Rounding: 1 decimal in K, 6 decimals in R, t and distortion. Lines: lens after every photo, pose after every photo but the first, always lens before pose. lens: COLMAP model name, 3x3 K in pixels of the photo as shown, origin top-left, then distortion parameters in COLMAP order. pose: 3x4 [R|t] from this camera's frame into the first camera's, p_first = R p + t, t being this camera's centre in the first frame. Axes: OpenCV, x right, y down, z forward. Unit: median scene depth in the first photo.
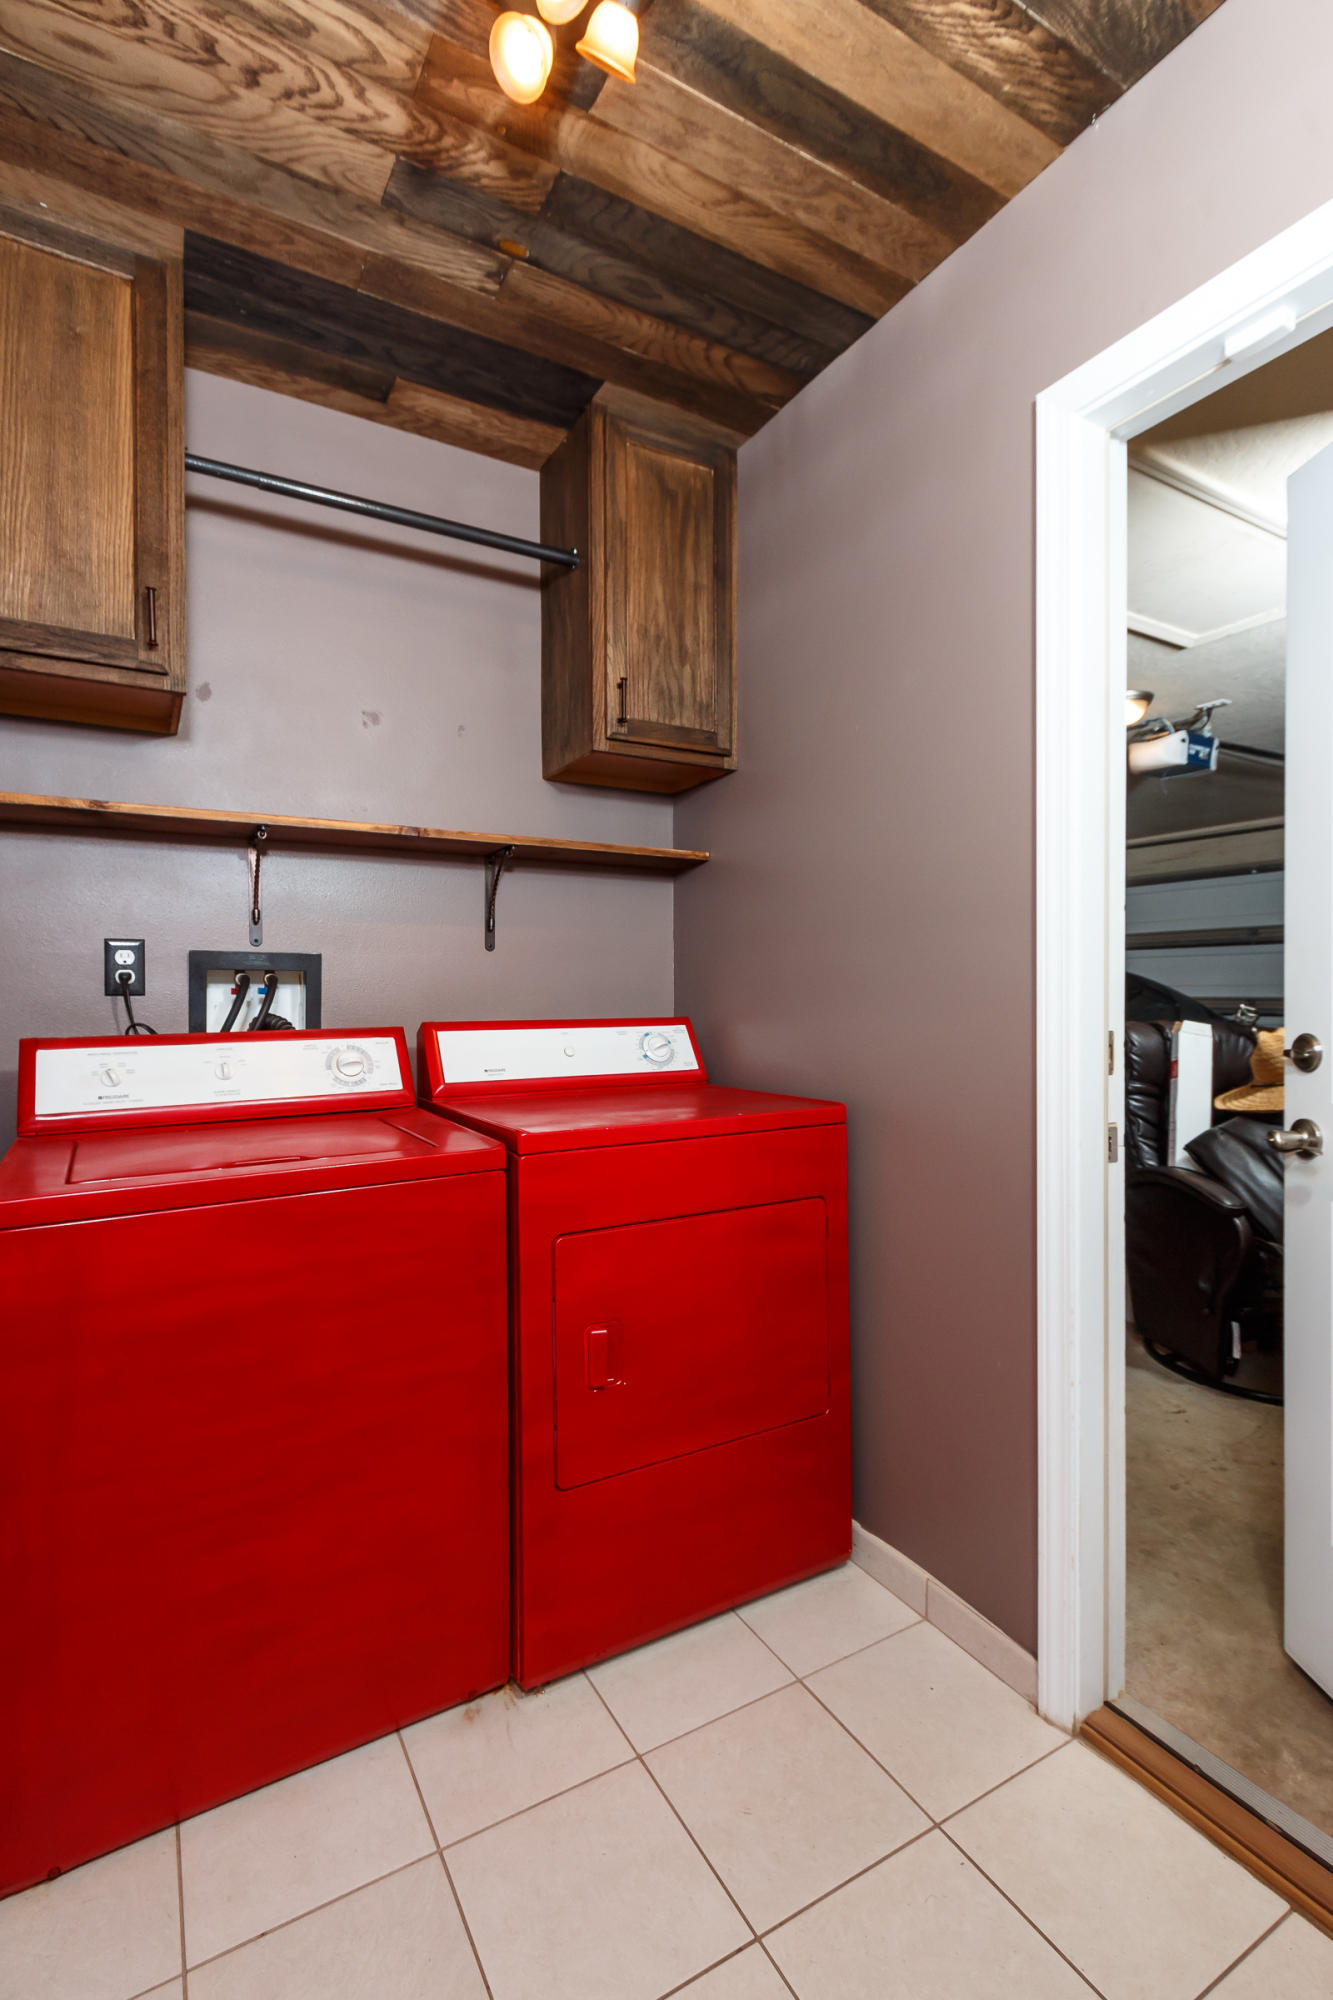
lens RADIAL K [[907.8, 0, 668.3], [0, 907.8, 998.1], [0, 0, 1]] dist [0.002114, 0.000048]
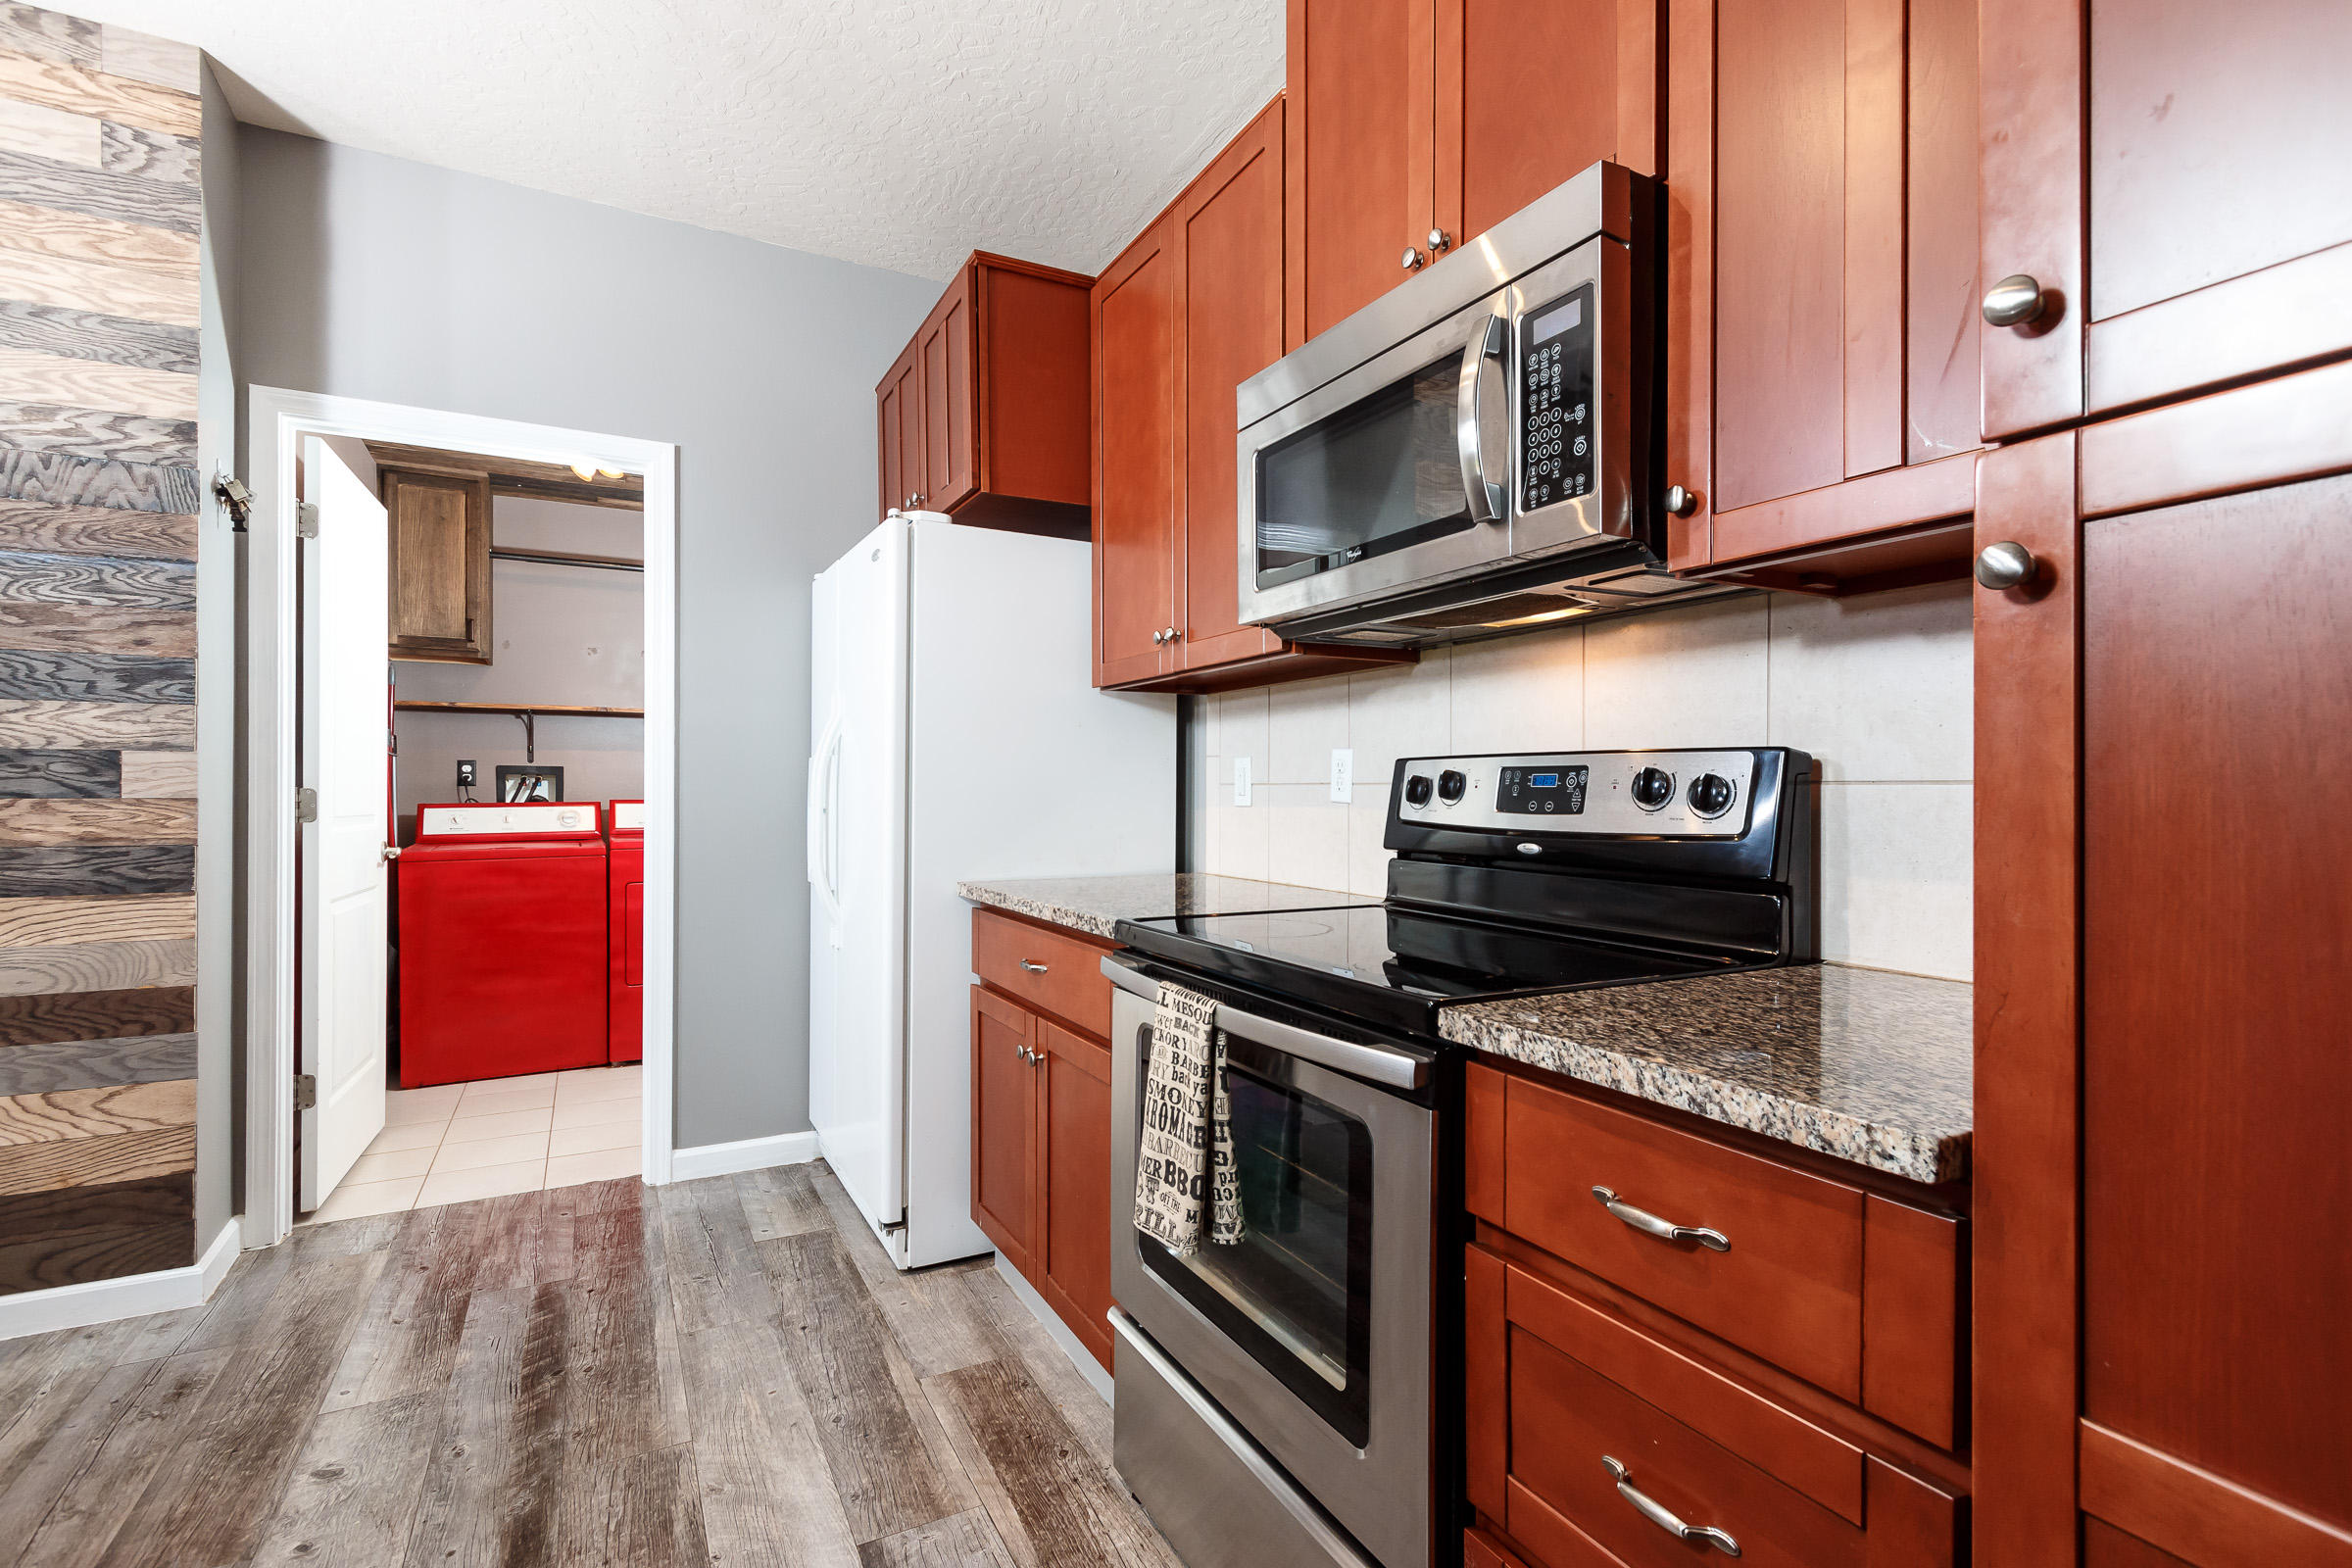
lens RADIAL K [[1067.6, 0, 1178.2], [0, 1067.6, 787.1], [0, 0, 1]] dist [0.002114, 0.000048]
pose [[0.999382, 0.005635, -0.034702, 1.204681], [-0.005750, 0.999978, -0.003196, -0.000662], [0.034683, 0.003393, 0.999393, -1.519012]]
